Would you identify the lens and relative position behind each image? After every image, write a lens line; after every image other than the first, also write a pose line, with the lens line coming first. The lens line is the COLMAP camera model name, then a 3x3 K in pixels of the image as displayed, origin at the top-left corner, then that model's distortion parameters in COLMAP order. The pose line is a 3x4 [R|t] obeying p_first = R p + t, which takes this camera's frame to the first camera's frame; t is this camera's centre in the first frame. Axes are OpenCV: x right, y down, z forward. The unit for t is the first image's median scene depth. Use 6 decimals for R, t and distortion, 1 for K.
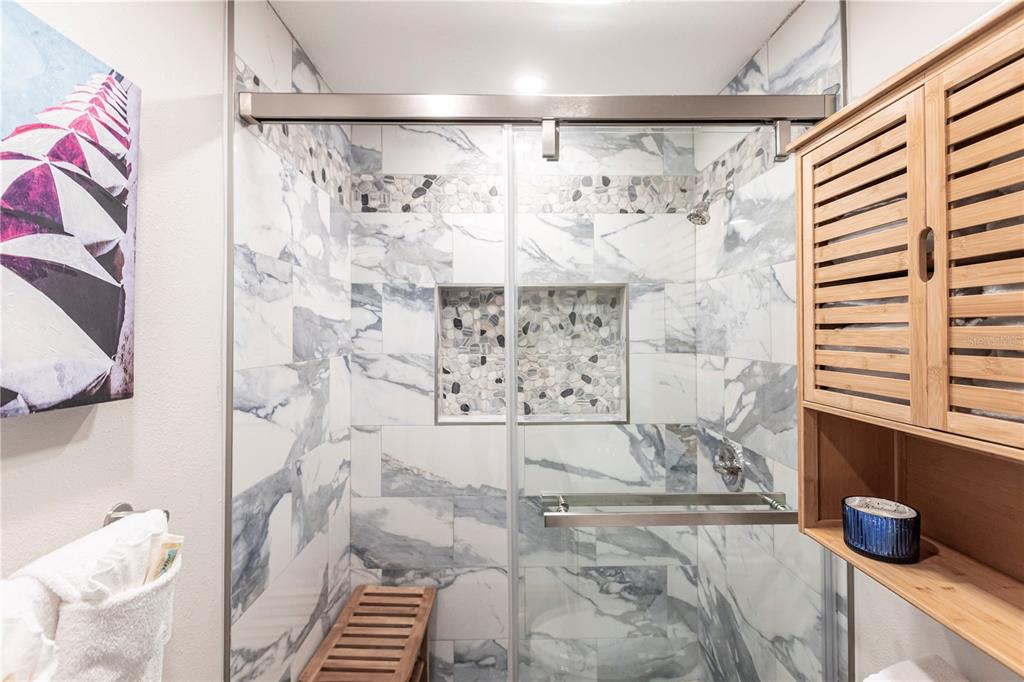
lens RADIAL K [[461.3, 0, 512.4], [0, 461.3, 327.8], [0, 0, 1]] dist [0.001398, -0.000226]
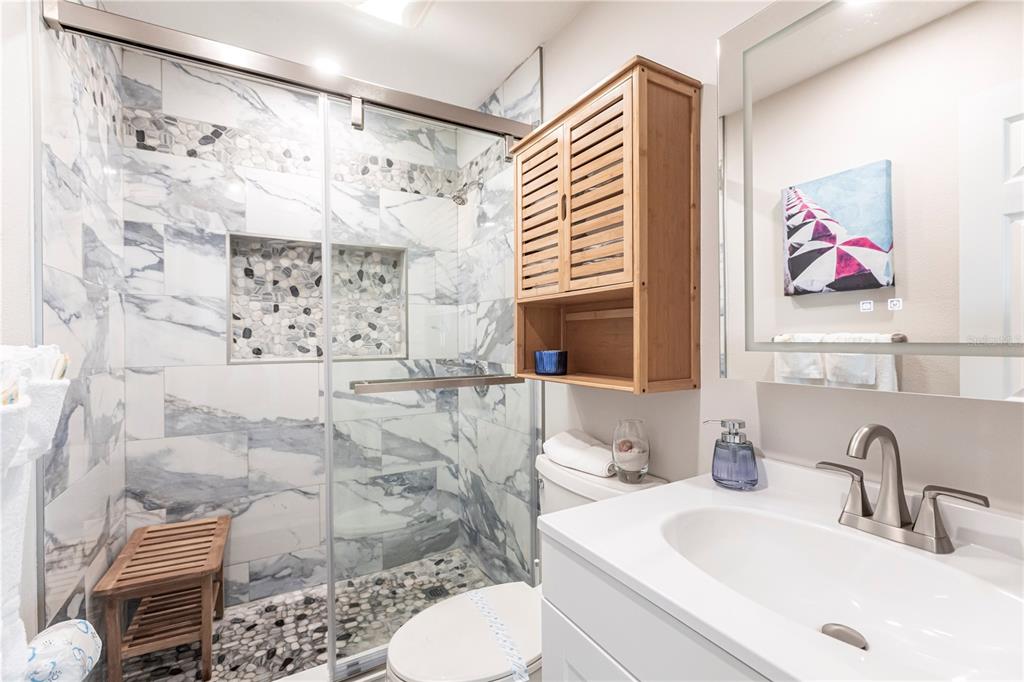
lens RADIAL K [[453.2, 0, 512.0], [0, 453.2, 341.0], [0, 0, 1]] dist [0.003587, -0.000227]
pose [[0.876967, -0.004243, 0.480533, -0.095092], [-0.004189, 0.999856, 0.016473, 0.136594], [-0.480533, -0.016459, 0.876822, -0.227017]]
